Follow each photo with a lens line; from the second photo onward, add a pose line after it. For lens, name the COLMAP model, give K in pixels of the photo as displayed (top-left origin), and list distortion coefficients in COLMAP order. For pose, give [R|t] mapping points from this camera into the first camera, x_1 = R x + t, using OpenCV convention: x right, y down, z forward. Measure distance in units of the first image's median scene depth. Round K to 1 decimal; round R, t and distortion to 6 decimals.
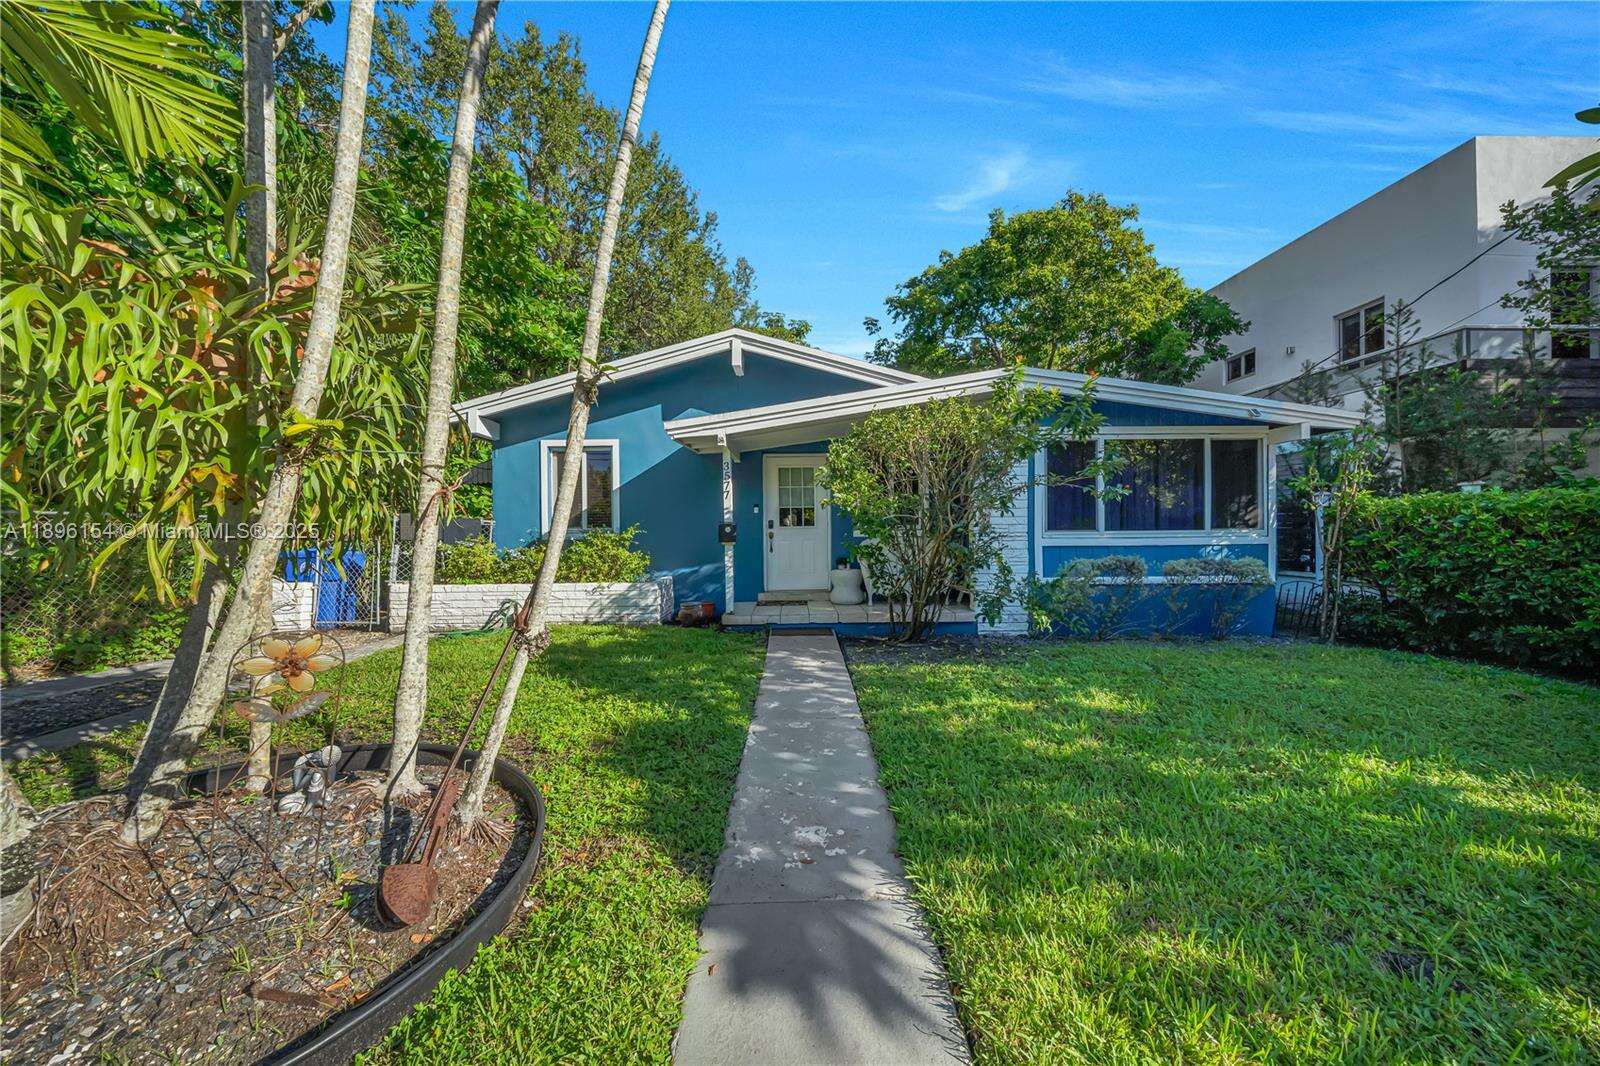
lens RADIAL K [[562.5, 0, 800.0], [0, 562.5, 533.0], [0, 0, 1]] dist [-0.000066, -0.000005]
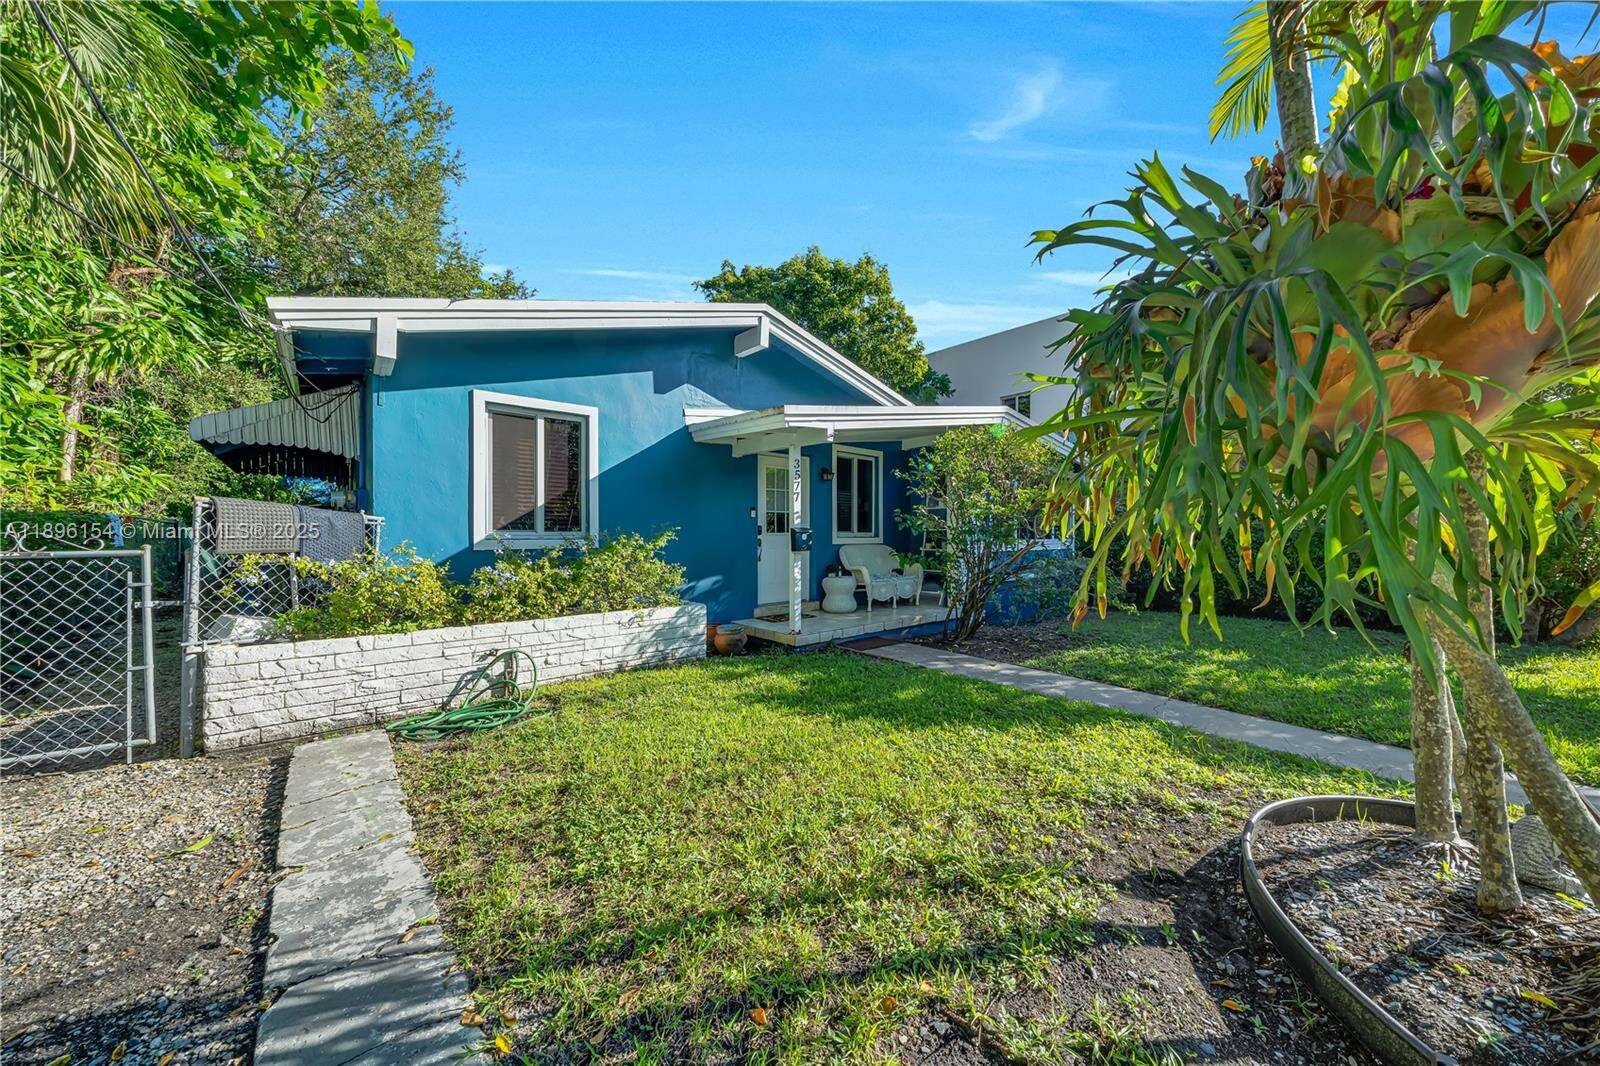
lens RADIAL K [[562.5, 0, 800.0], [0, 562.5, 533.0], [0, 0, 1]] dist [-0.000066, -0.000005]
pose [[0.748455, 0.011708, 0.663082, -0.652407], [-0.007315, 0.999929, -0.009398, -0.003381], [-0.663145, 0.002184, 0.748488, 0.321281]]
